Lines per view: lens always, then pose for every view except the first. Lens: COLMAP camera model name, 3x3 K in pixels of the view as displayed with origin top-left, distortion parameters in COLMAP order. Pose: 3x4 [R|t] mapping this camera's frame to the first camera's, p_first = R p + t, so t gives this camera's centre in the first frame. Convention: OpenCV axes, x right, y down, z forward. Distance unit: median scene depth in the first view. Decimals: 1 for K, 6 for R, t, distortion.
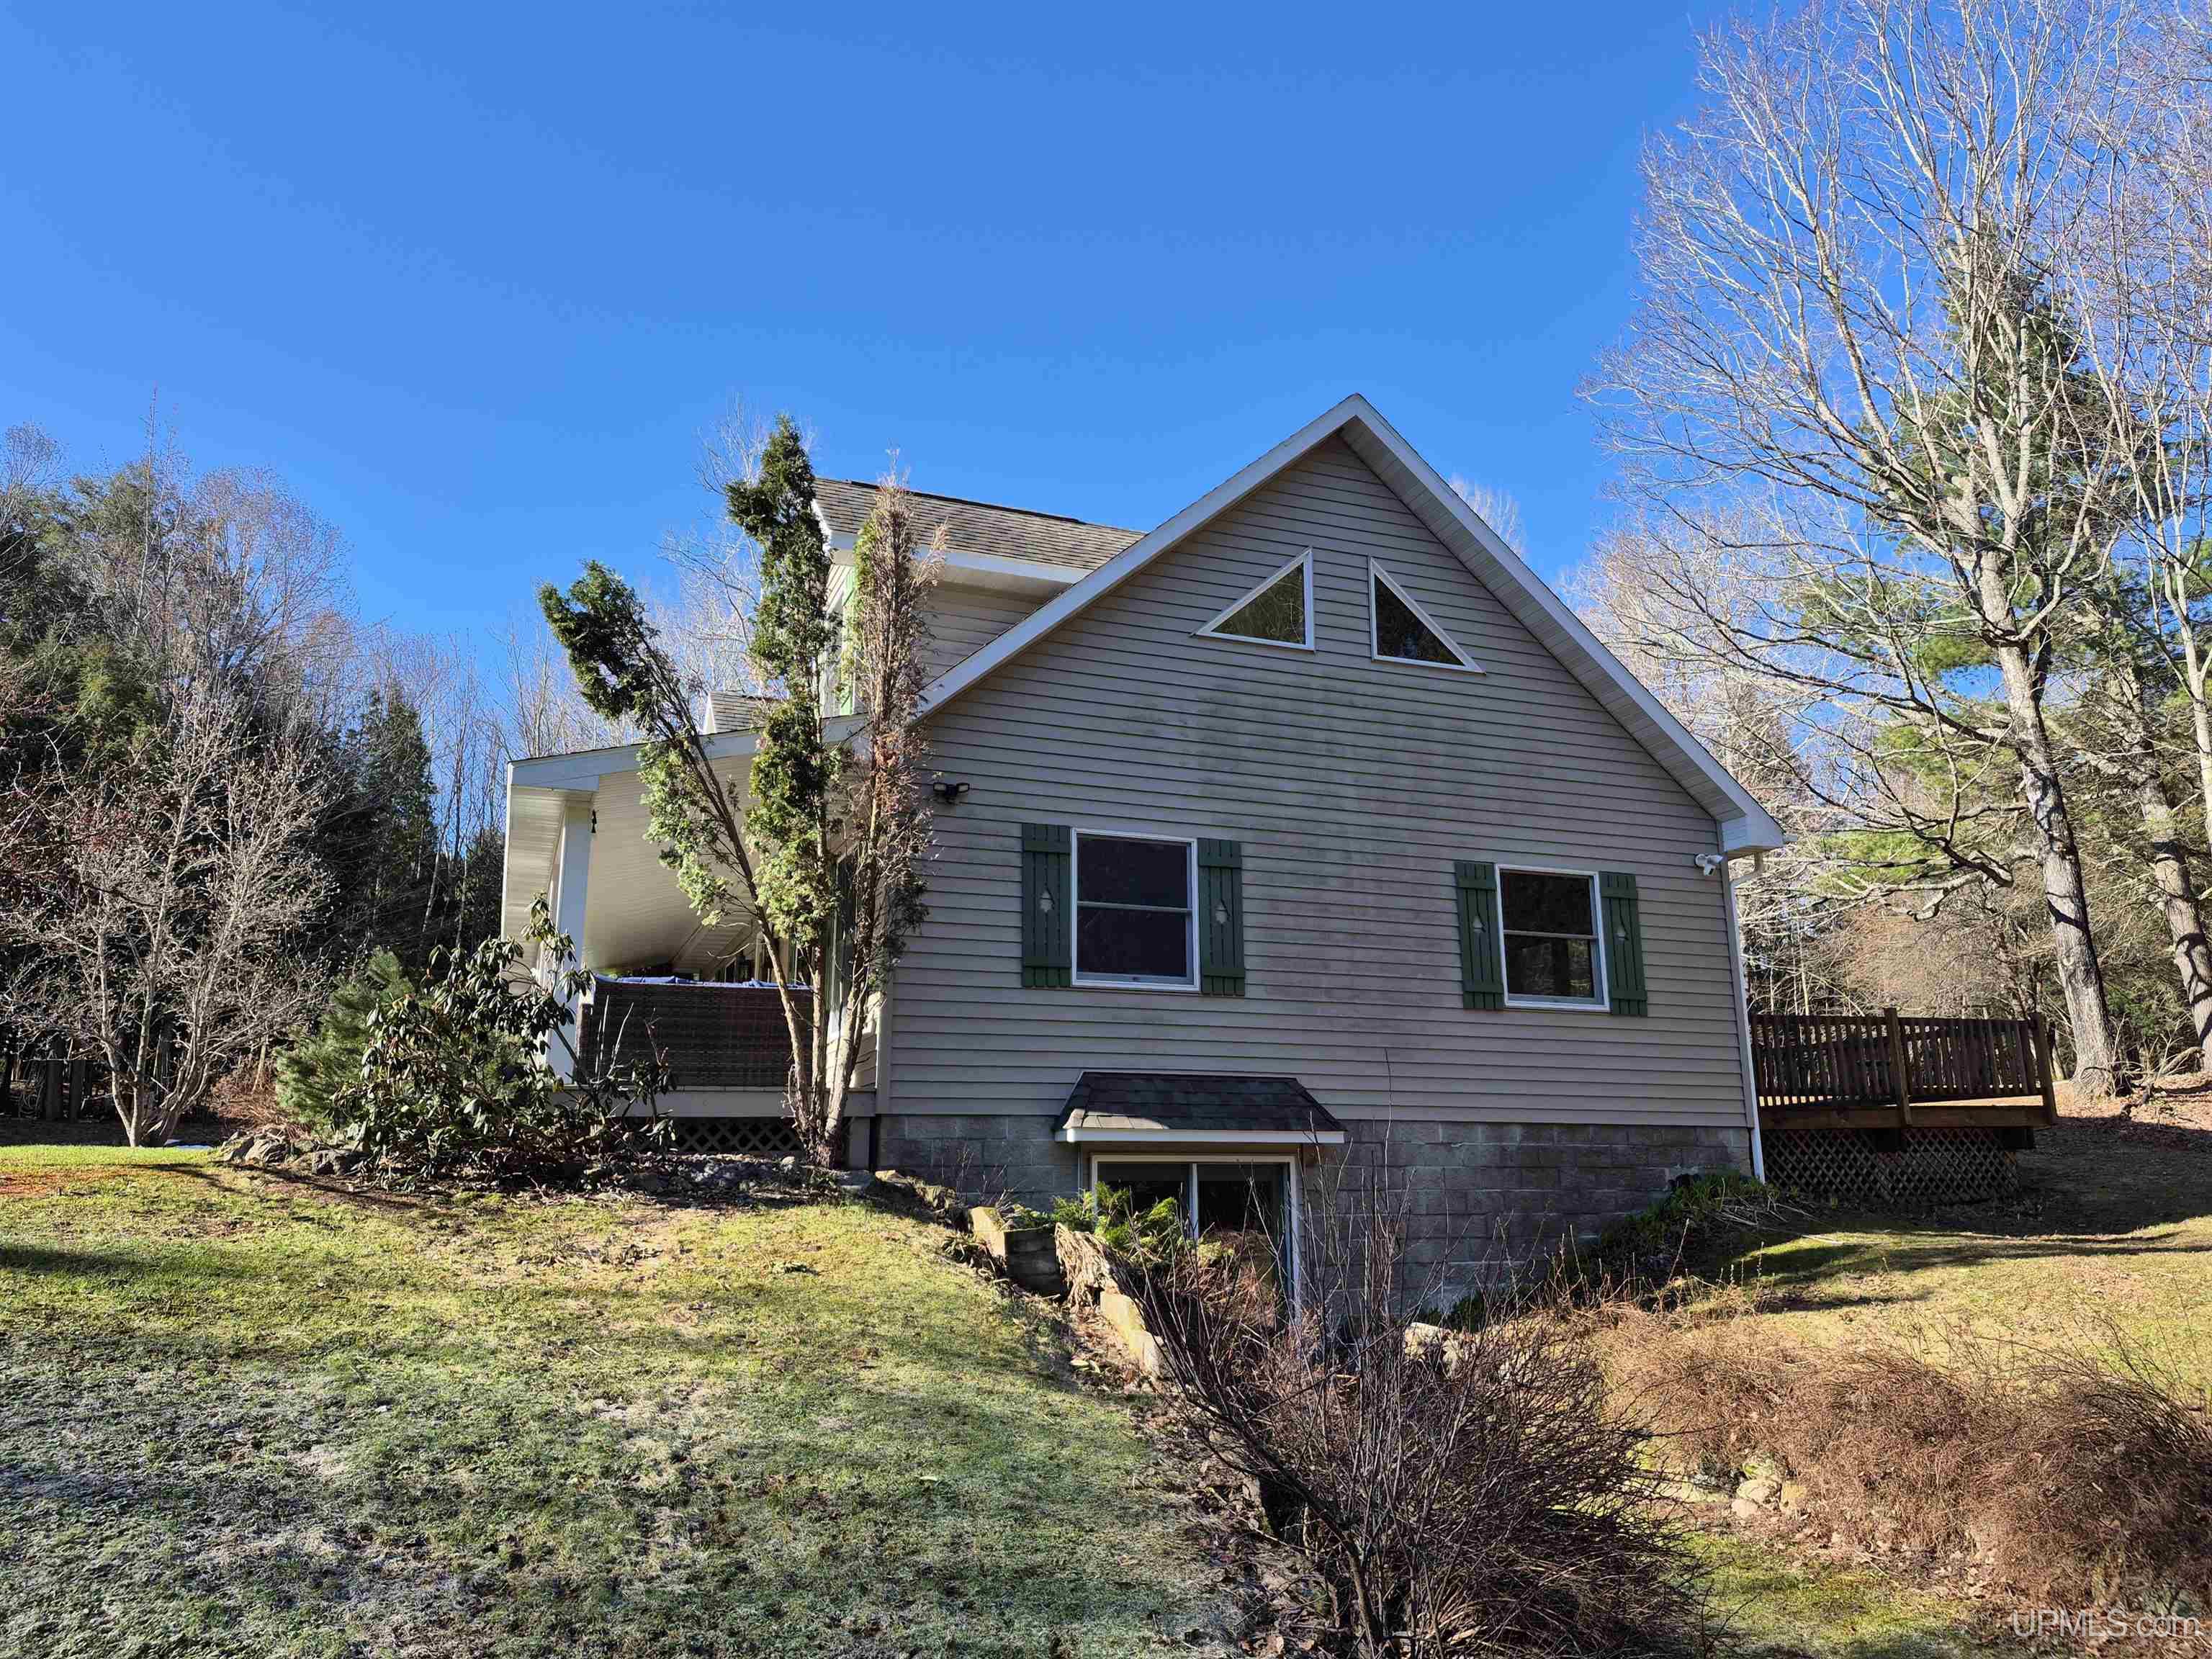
lens RADIAL K [[1473.3, 0, 1106.0], [0, 1473.3, 829.5], [0, 0, 1]] dist [0.106046, -0.096749]
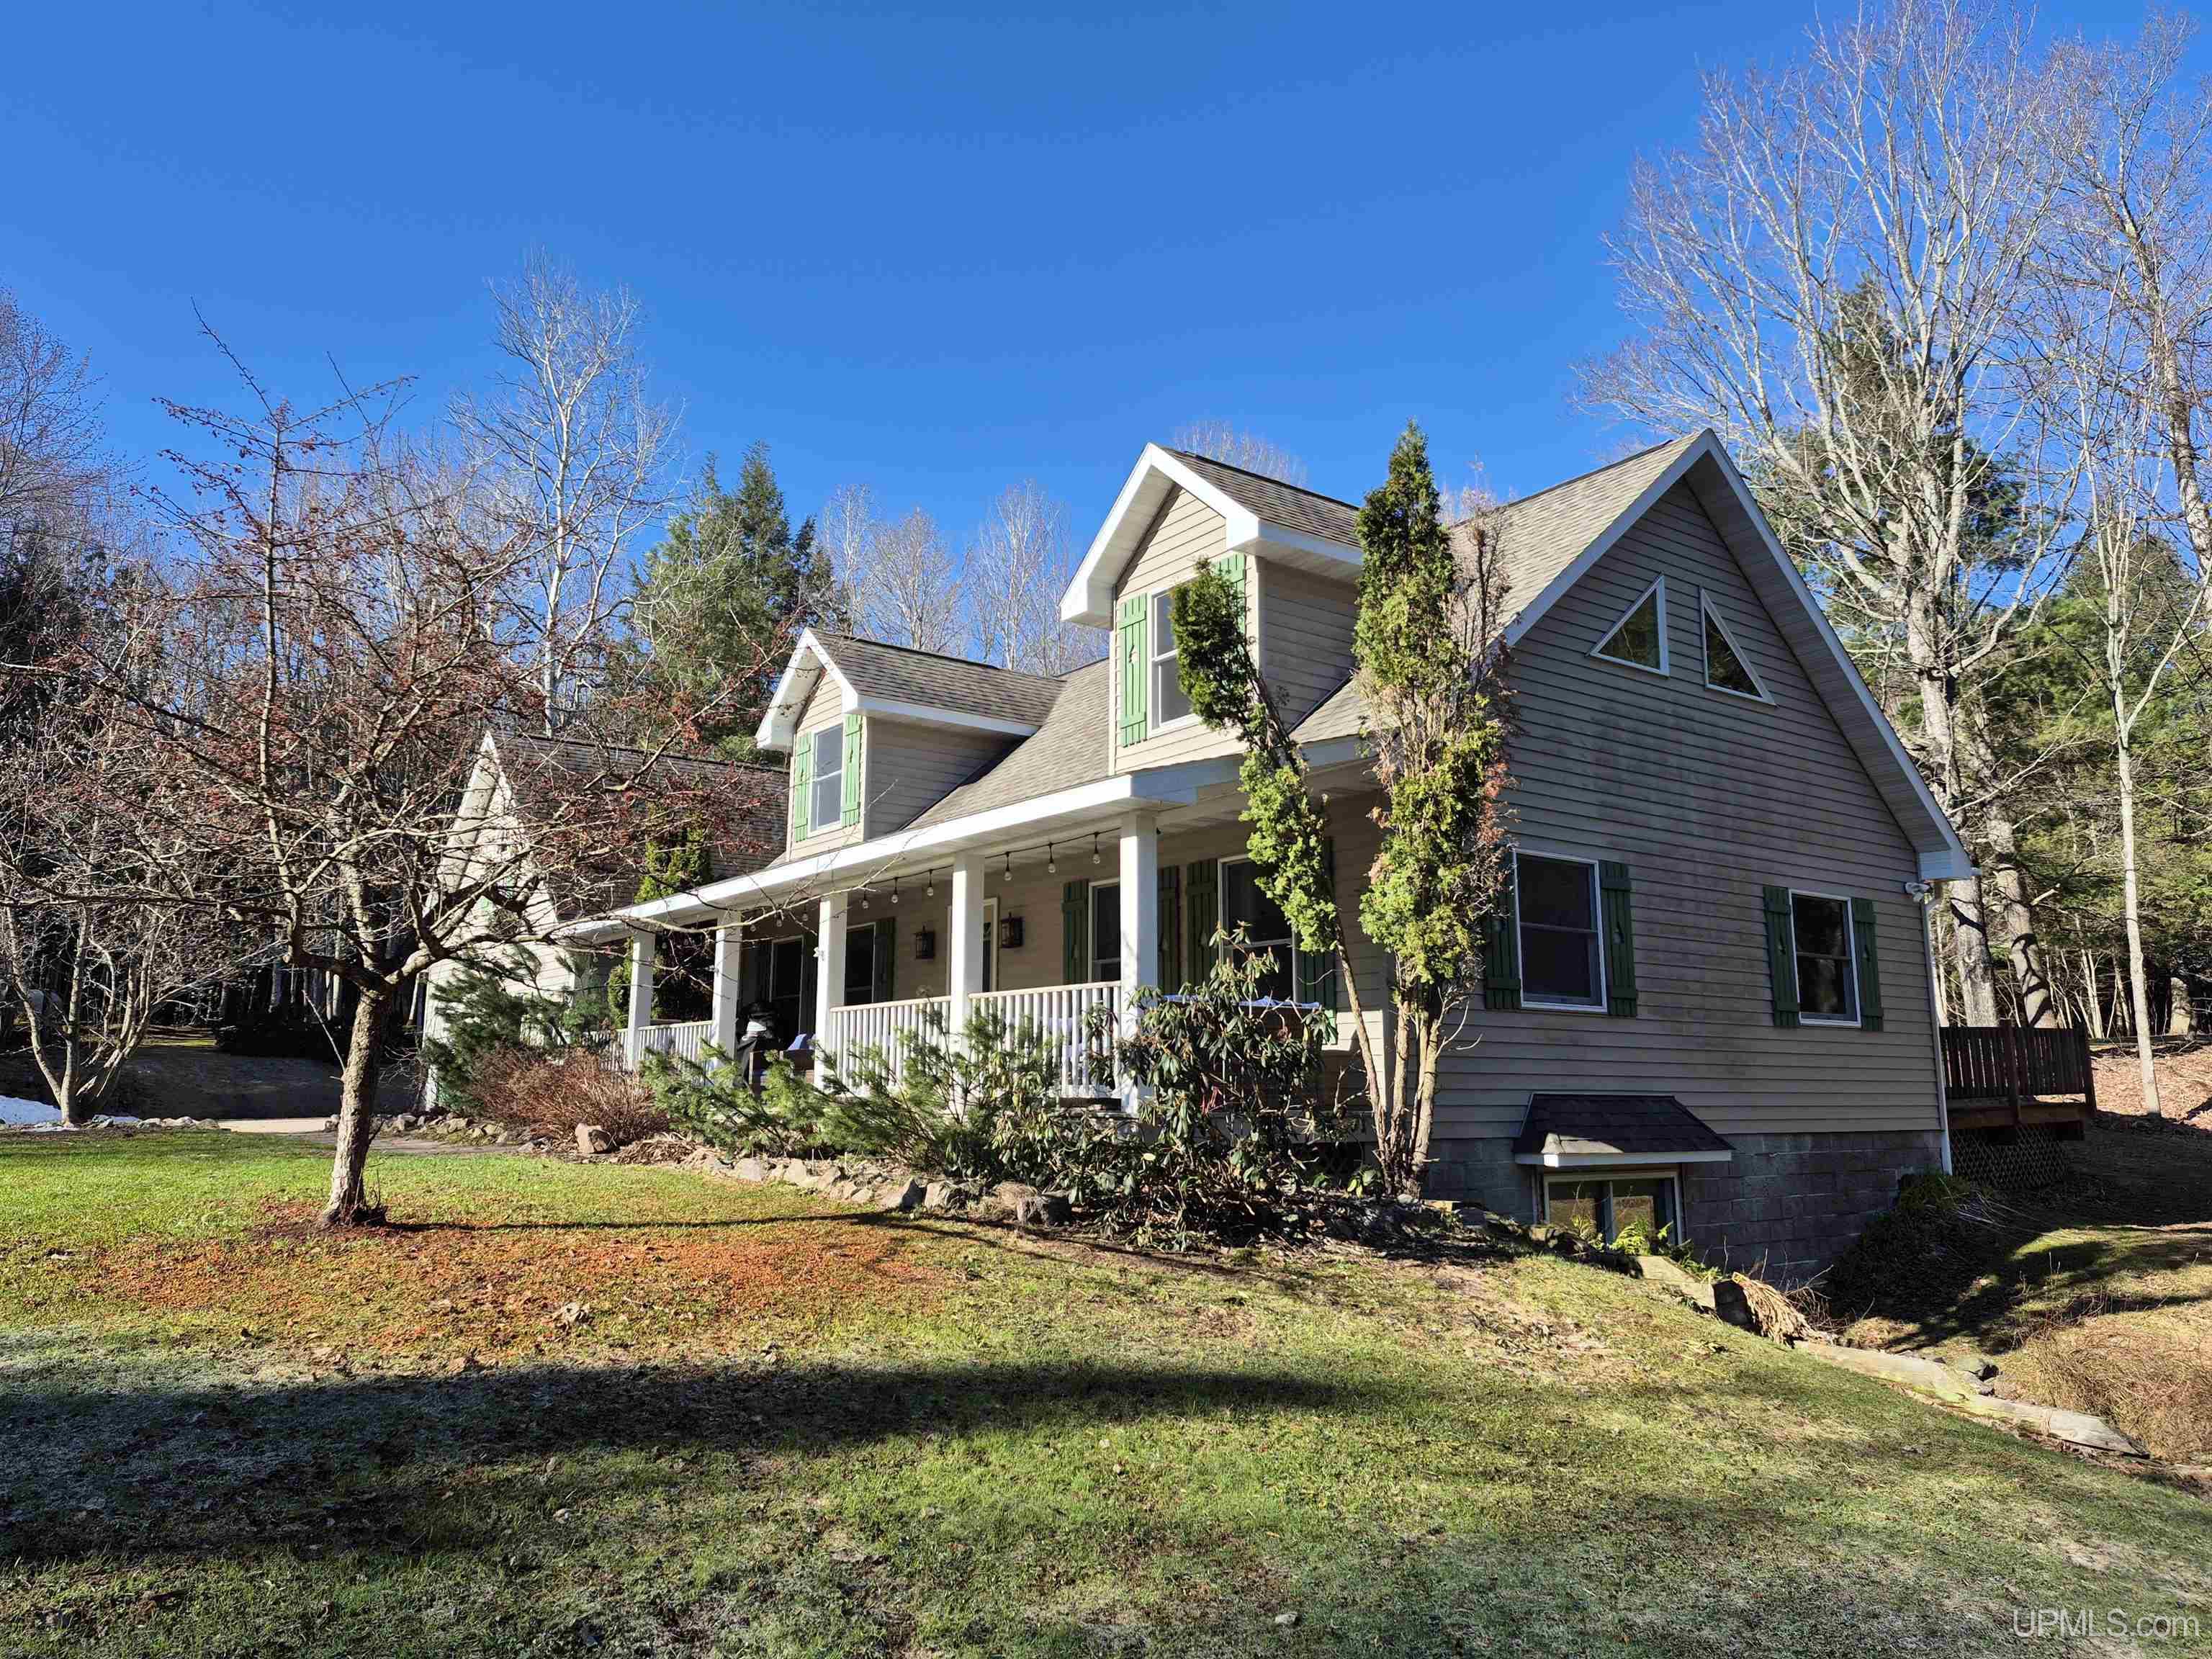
lens RADIAL K [[1473.3, 0, 1106.0], [0, 1473.3, 829.5], [0, 0, 1]] dist [0.106046, -0.096749]
pose [[0.968125, 0.050186, 0.245387, -0.476800], [-0.063535, 0.996883, 0.046782, -0.038375], [-0.242274, -0.060882, 0.968296, 0.082714]]
